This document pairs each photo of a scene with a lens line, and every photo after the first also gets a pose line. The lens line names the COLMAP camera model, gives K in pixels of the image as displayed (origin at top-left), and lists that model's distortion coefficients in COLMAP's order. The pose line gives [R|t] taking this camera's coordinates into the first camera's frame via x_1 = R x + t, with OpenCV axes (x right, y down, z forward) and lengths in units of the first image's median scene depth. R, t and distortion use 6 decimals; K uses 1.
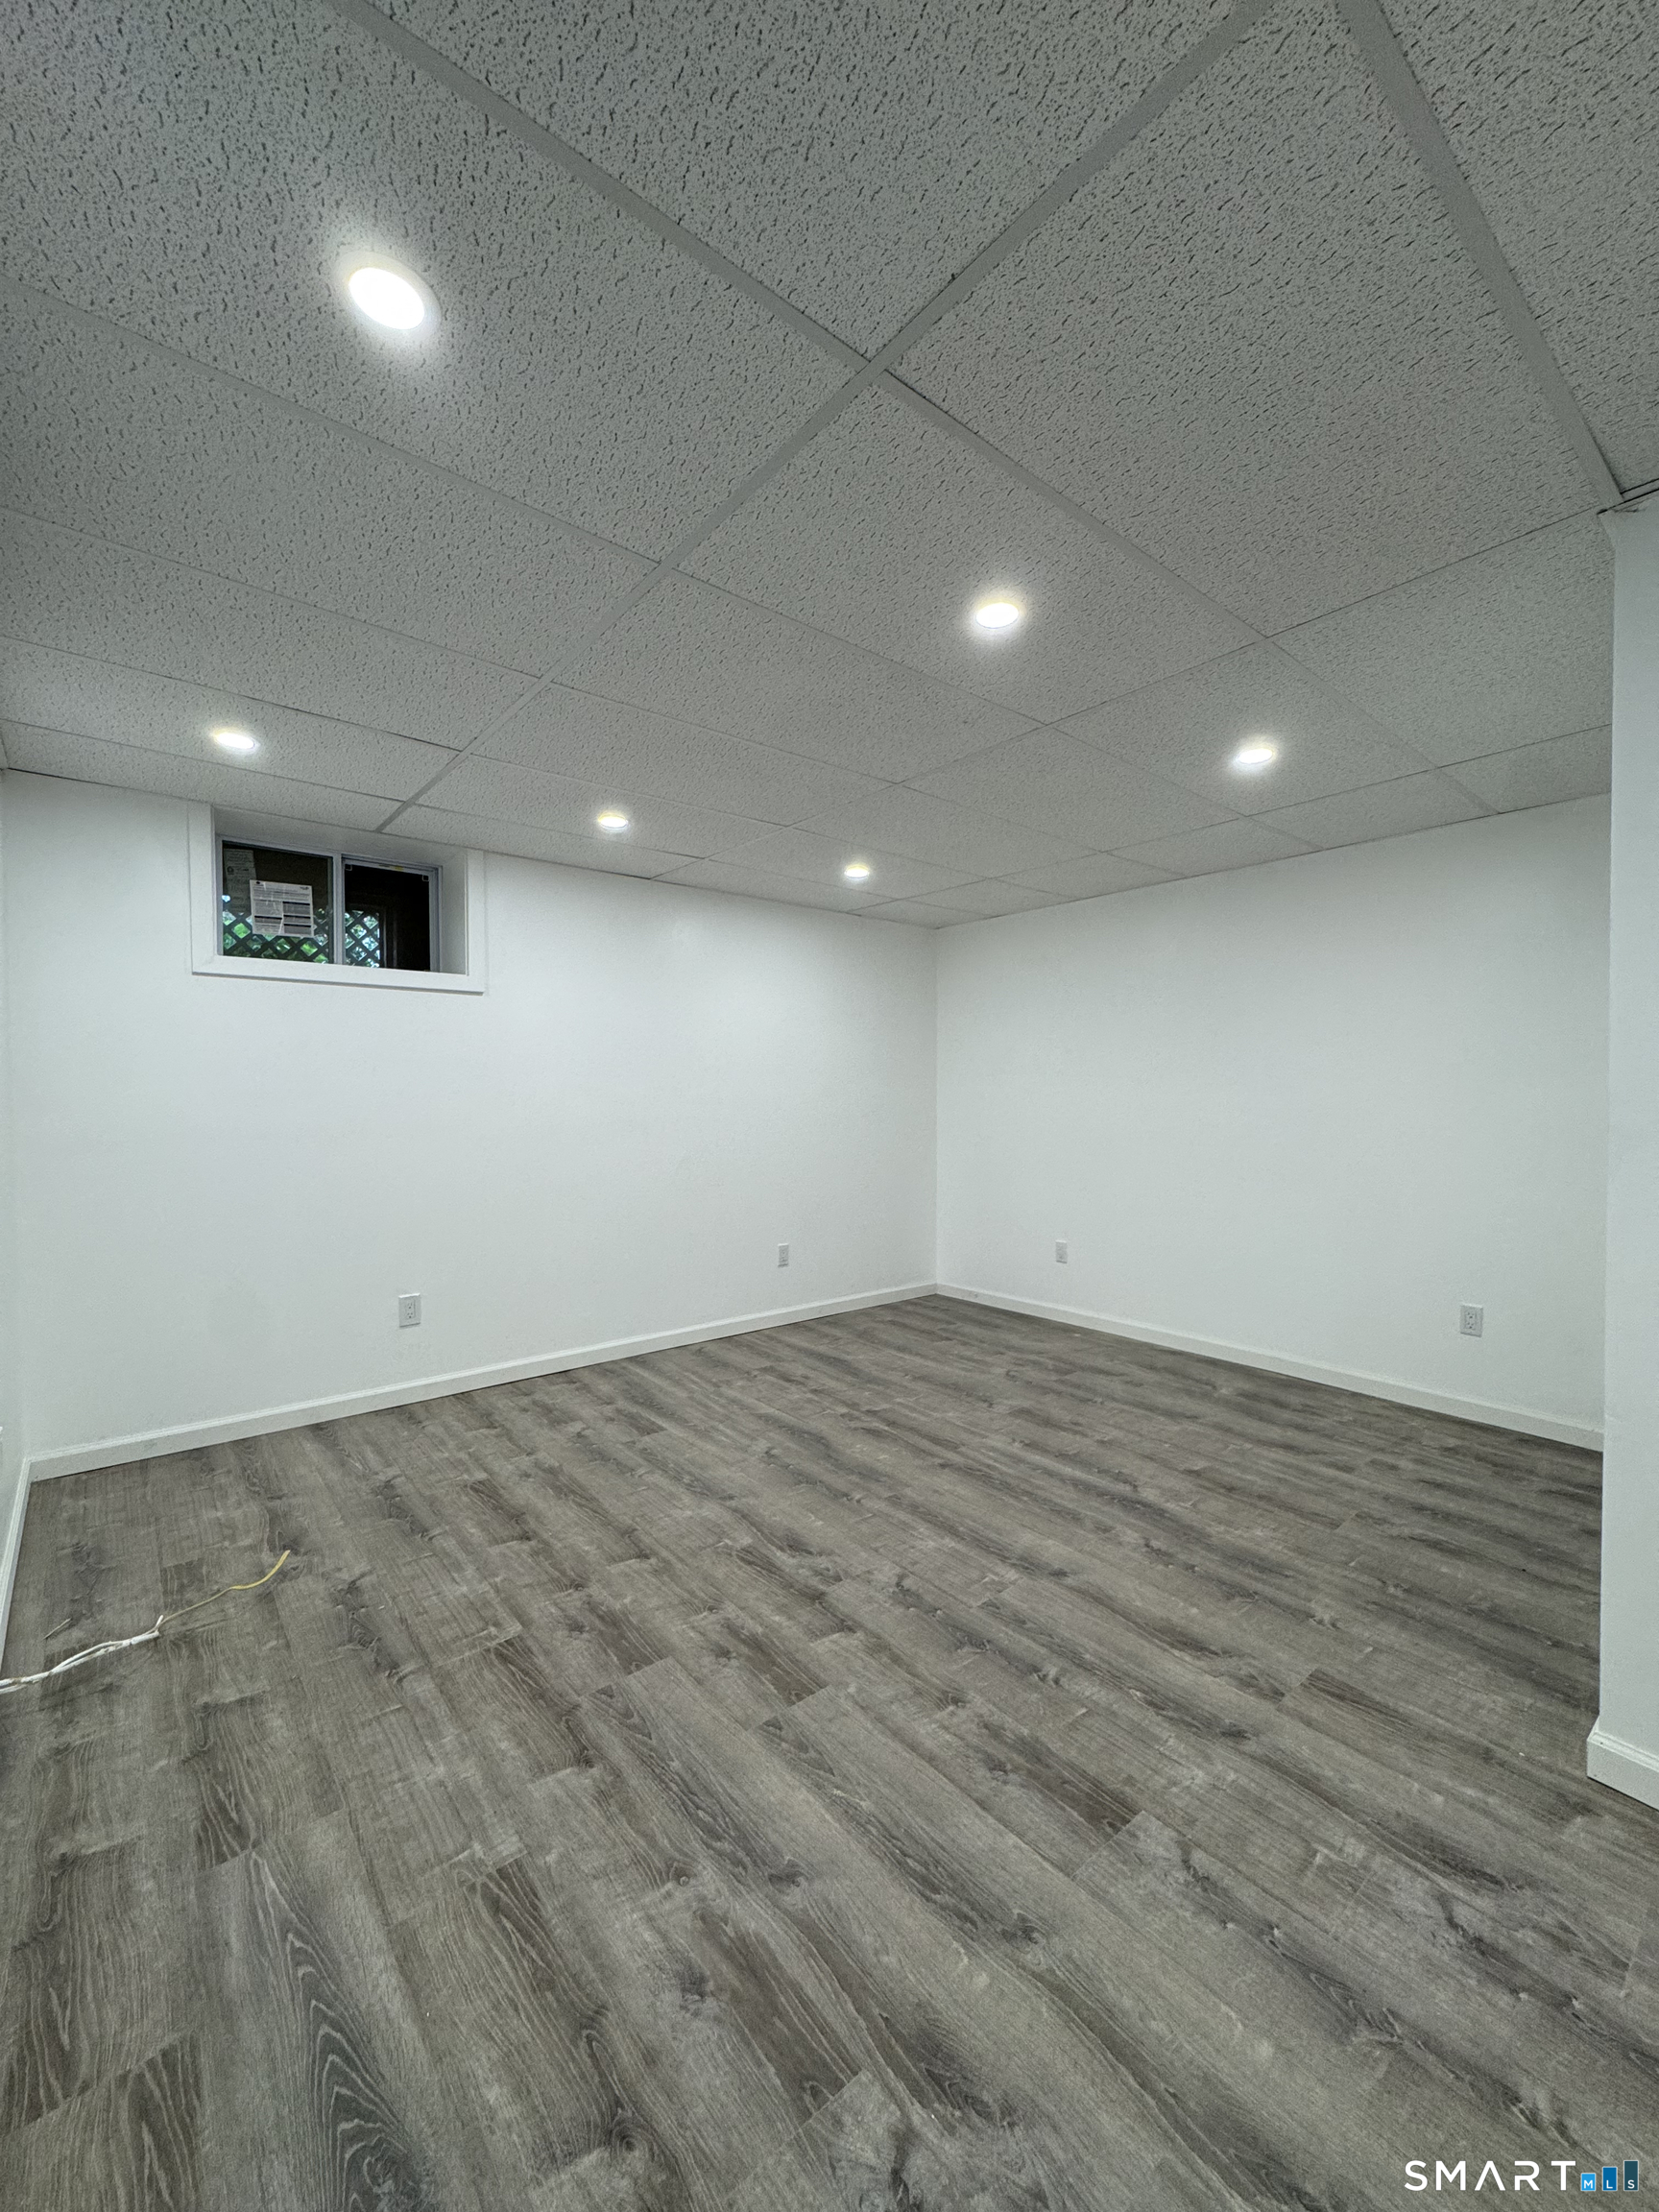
lens RADIAL K [[883.9, 0, 824.4], [0, 883.9, 1107.5], [0, 0, 1]] dist [-0.007699, -0.000078]
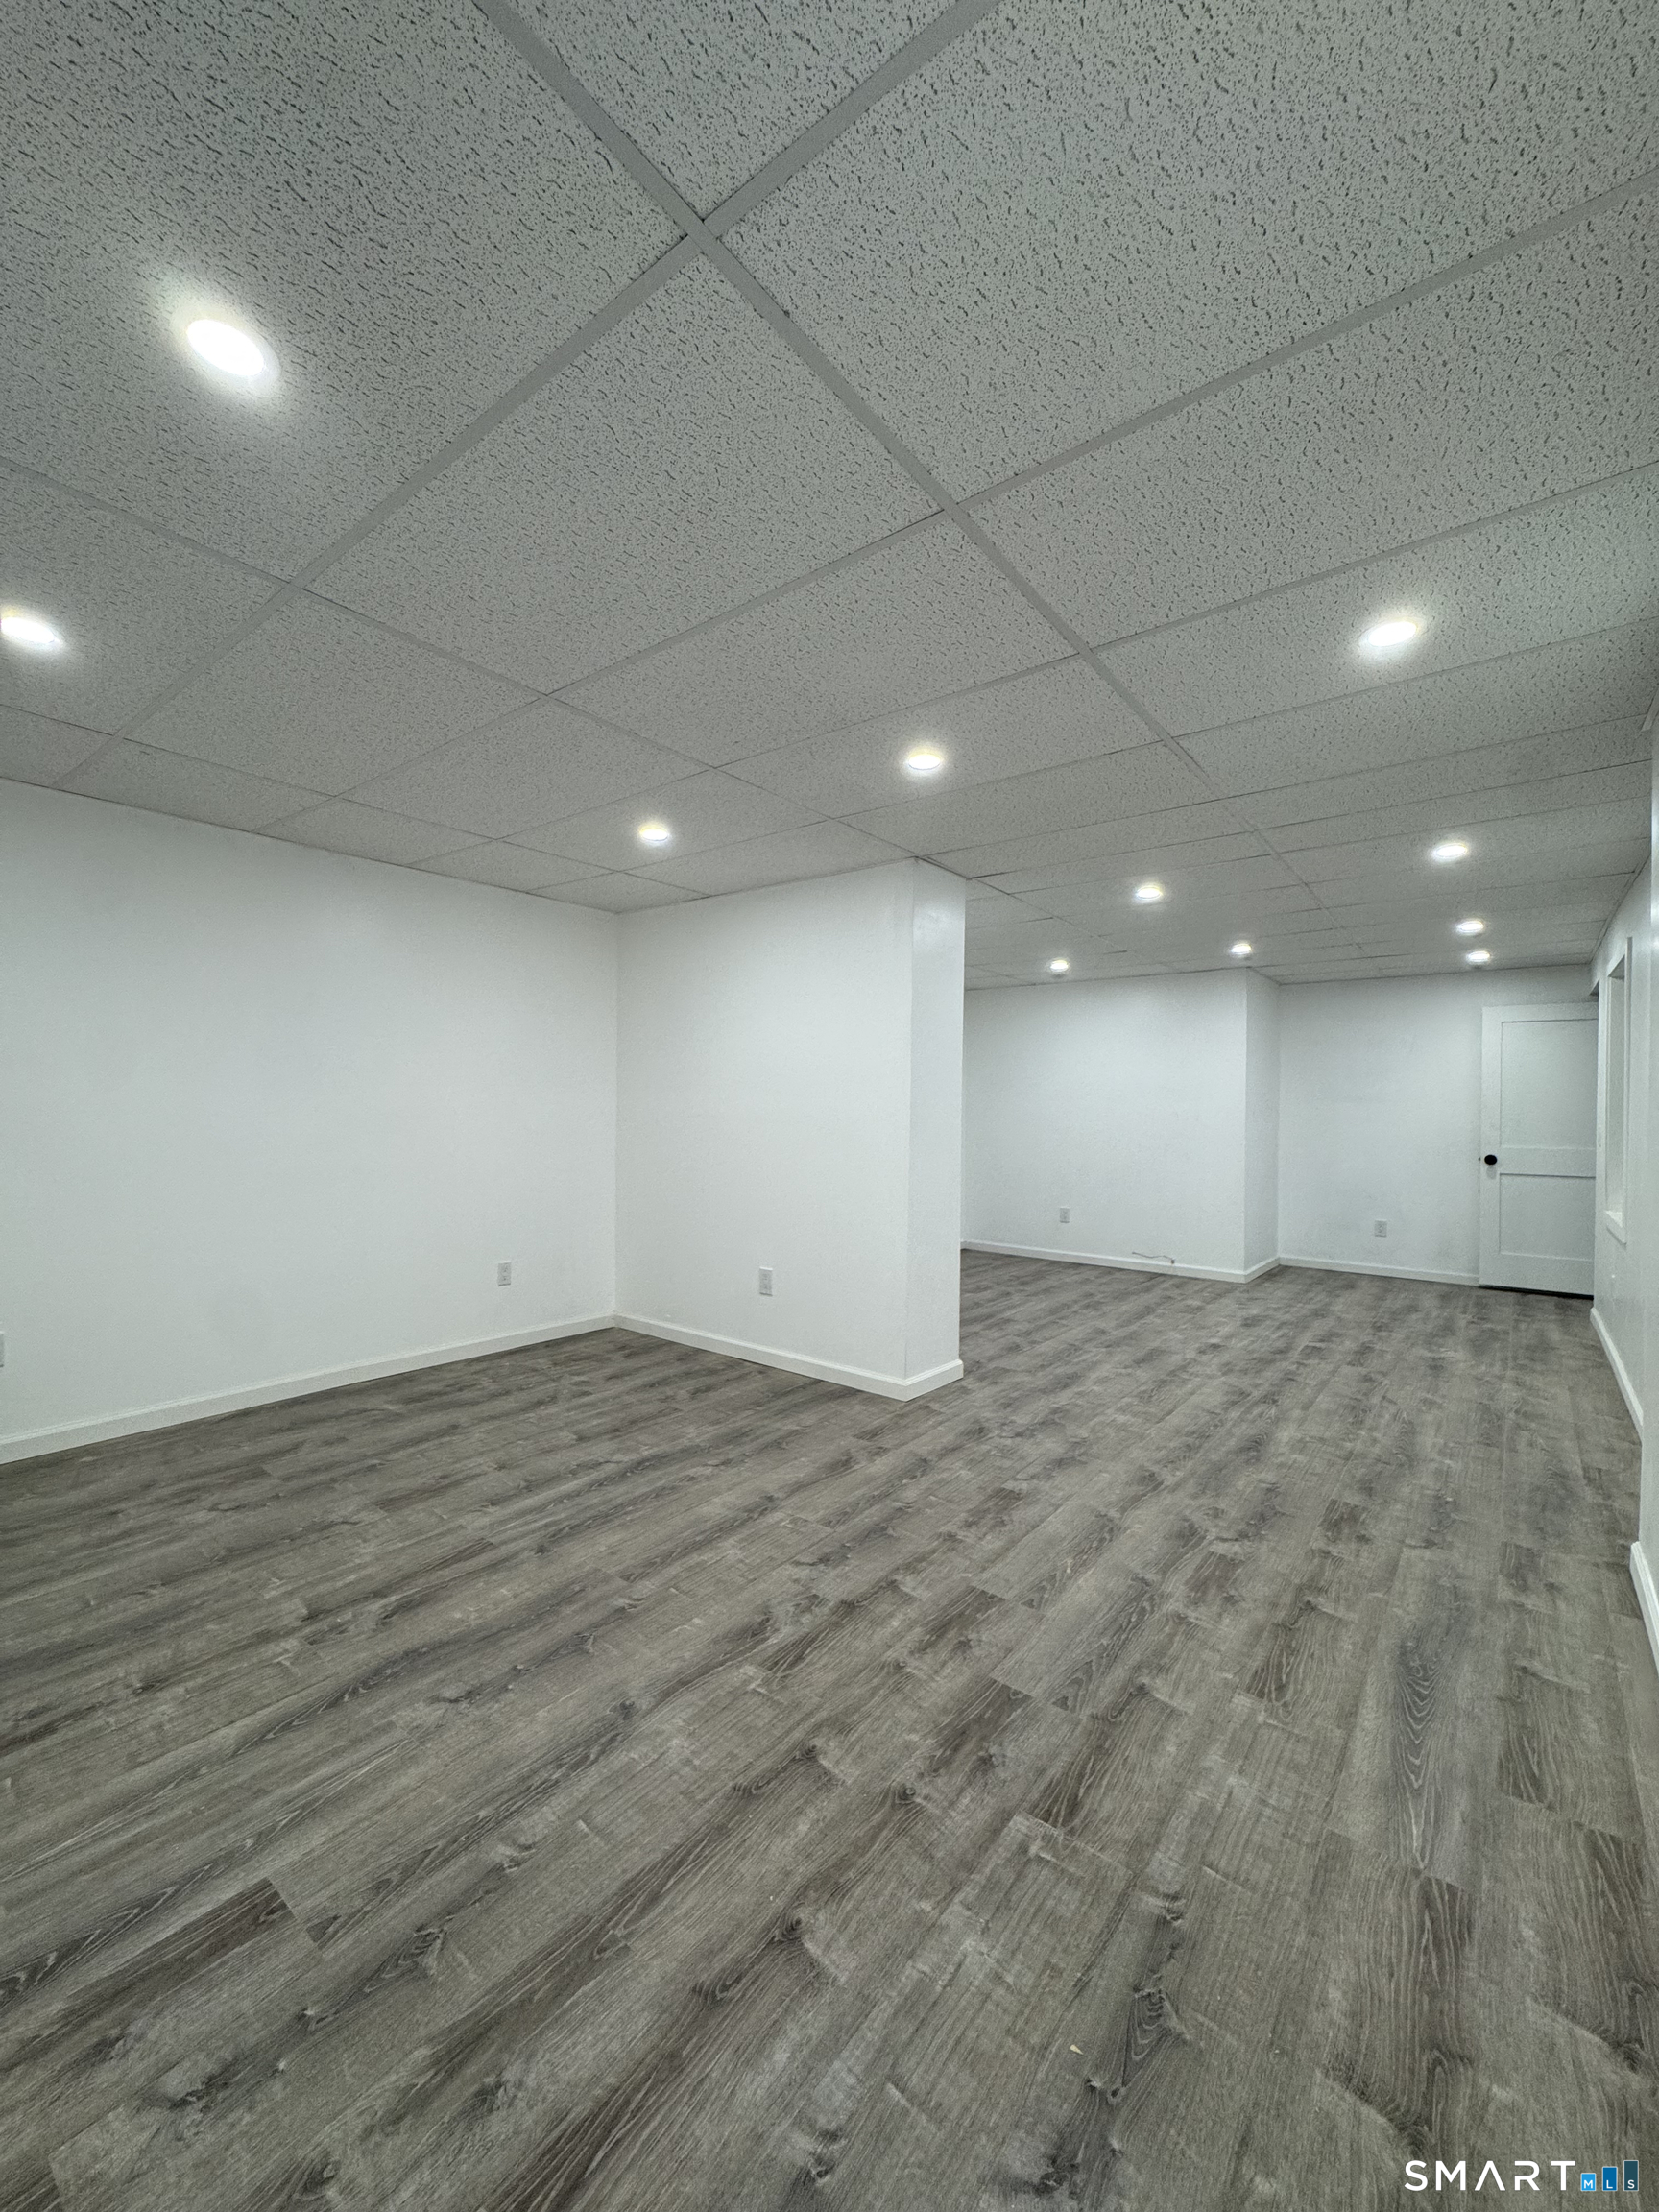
lens RADIAL K [[883.9, 0, 824.4], [0, 883.9, 1107.5], [0, 0, 1]] dist [-0.007699, -0.000078]
pose [[-0.219217, -0.003037, 0.975671, -0.904185], [0.001610, 0.999993, 0.003474, -0.012240], [-0.975675, 0.002332, -0.219210, 1.153477]]
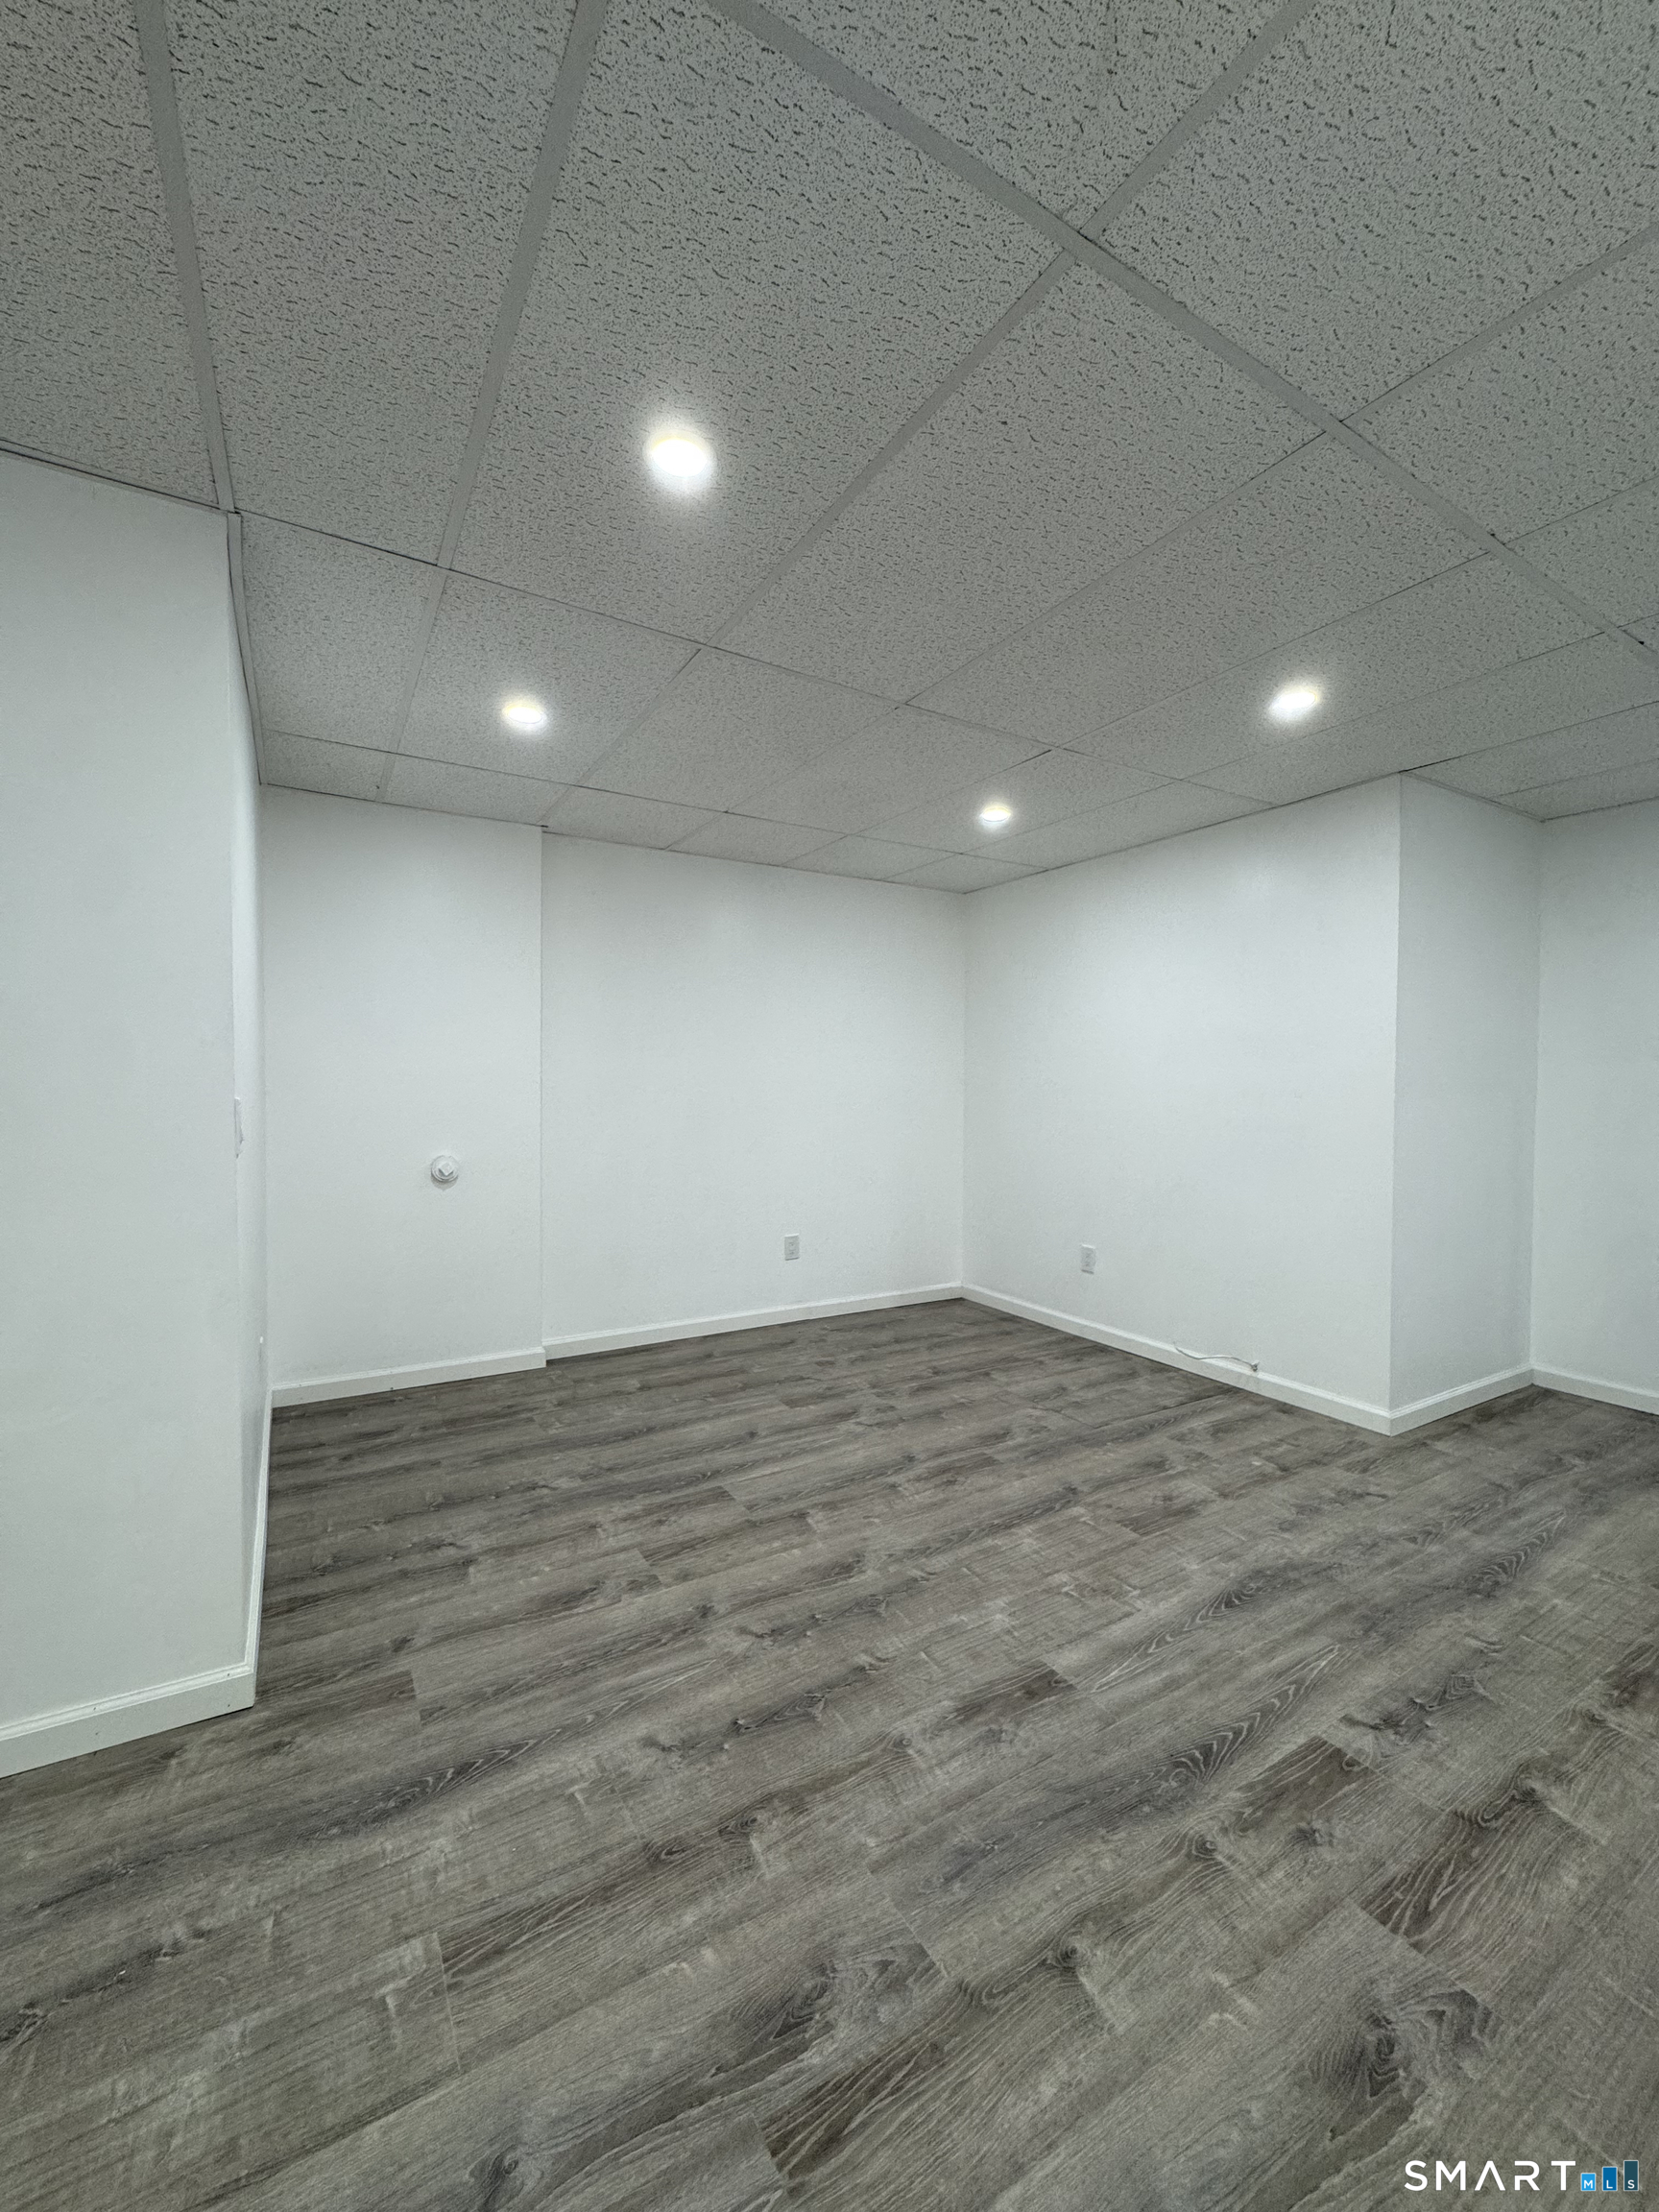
lens RADIAL K [[883.9, 0, 824.4], [0, 883.9, 1107.5], [0, 0, 1]] dist [-0.007699, -0.000078]
pose [[0.130558, -0.028004, 0.991045, -0.885779], [0.006794, 0.999603, 0.027351, -0.011828], [-0.991417, 0.003162, 0.130696, 1.130700]]
